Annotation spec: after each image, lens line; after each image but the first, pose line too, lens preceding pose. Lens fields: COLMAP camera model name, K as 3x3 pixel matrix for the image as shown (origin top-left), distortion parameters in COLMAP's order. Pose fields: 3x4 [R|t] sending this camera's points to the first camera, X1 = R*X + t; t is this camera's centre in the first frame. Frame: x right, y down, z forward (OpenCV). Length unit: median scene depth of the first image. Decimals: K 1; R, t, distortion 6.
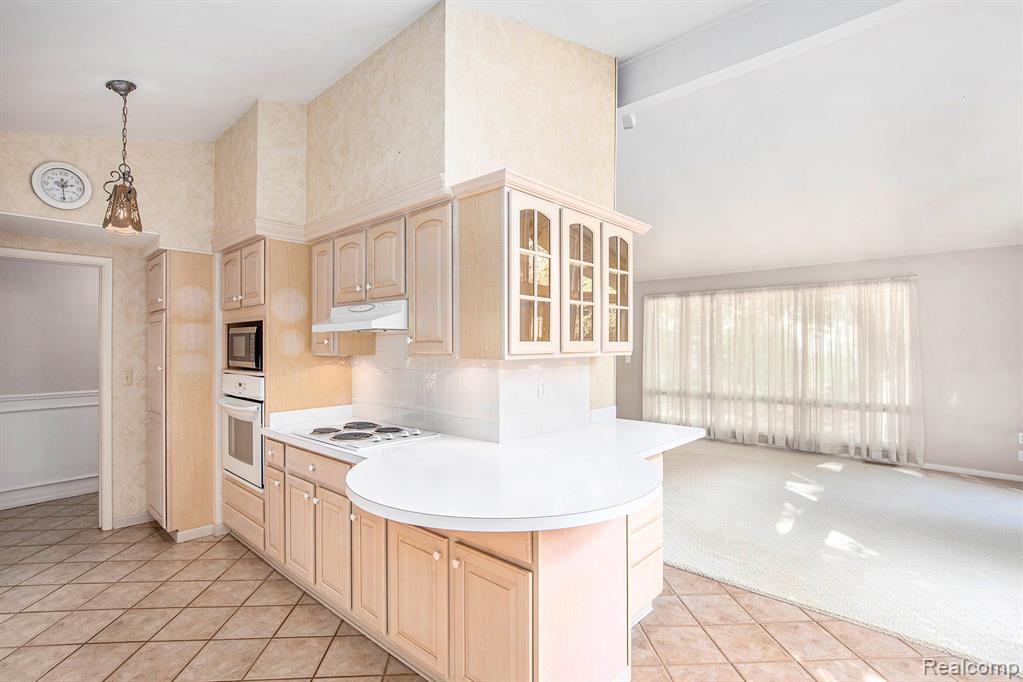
lens RADIAL K [[462.6, 0, 503.9], [0, 462.6, 335.7], [0, 0, 1]] dist [-0.004710, 0.001843]
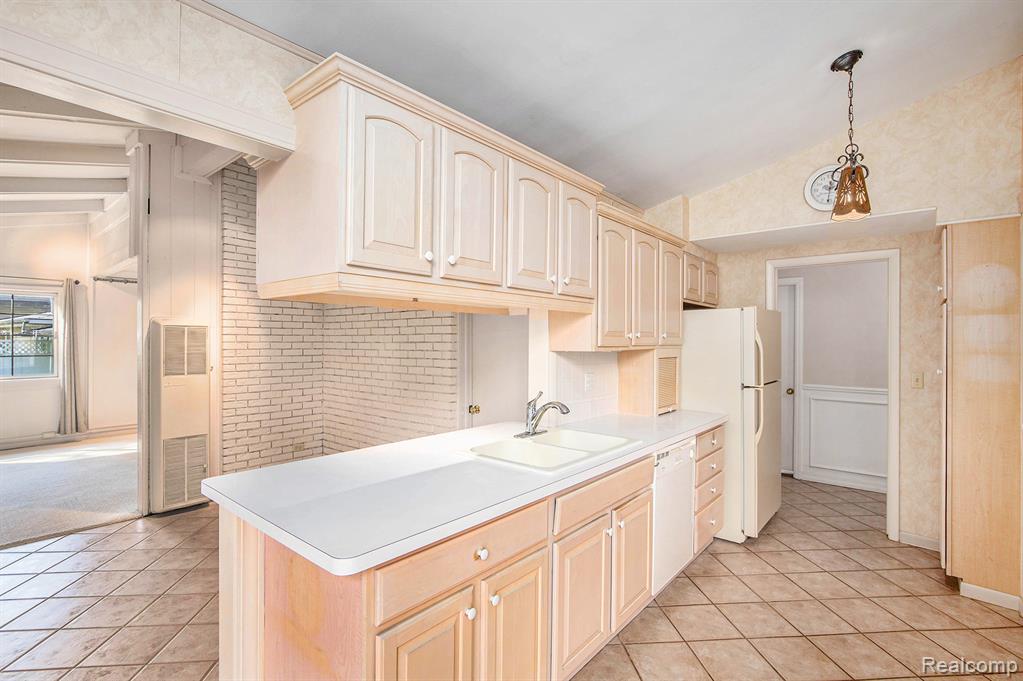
lens RADIAL K [[462.6, 0, 510.5], [0, 462.6, 337.9], [0, 0, 1]] dist [-0.004710, 0.001843]
pose [[0.033947, 0.004604, -0.999413, 0.070345], [0.003825, 0.999981, 0.004737, 0.005635], [0.999416, -0.003983, 0.033929, 0.289906]]
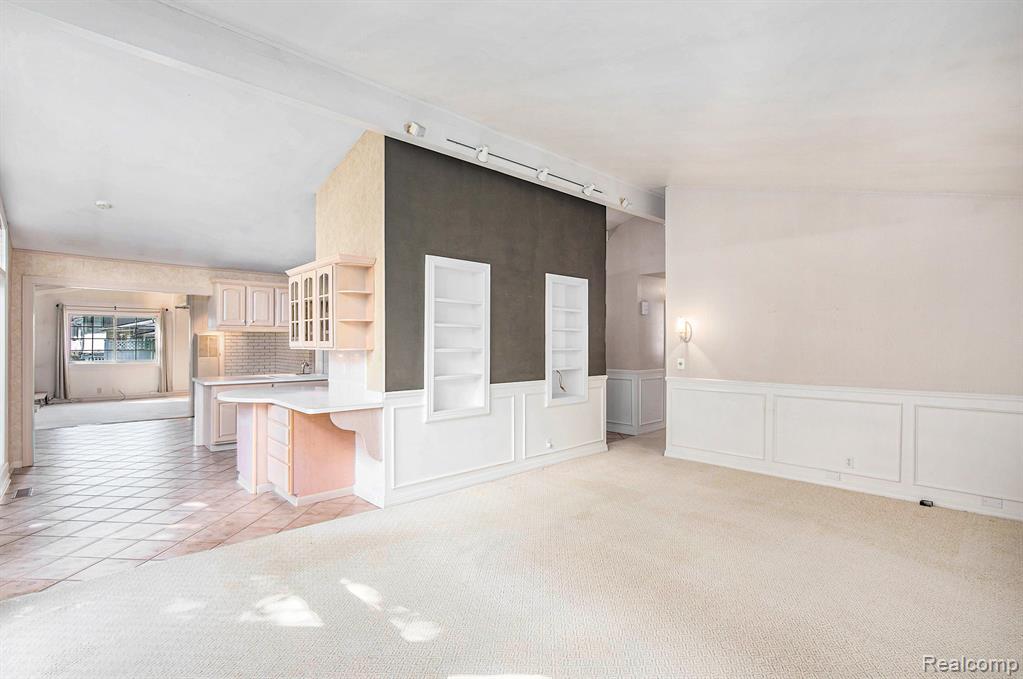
lens RADIAL K [[462.6, 0, 505.1], [0, 462.6, 342.1], [0, 0, 1]] dist [-0.004710, 0.001843]
pose [[-0.093076, 0.007990, -0.995627, 0.730507], [0.000367, 0.999968, 0.007991, 0.000923], [0.995659, 0.000378, -0.093076, 0.884402]]
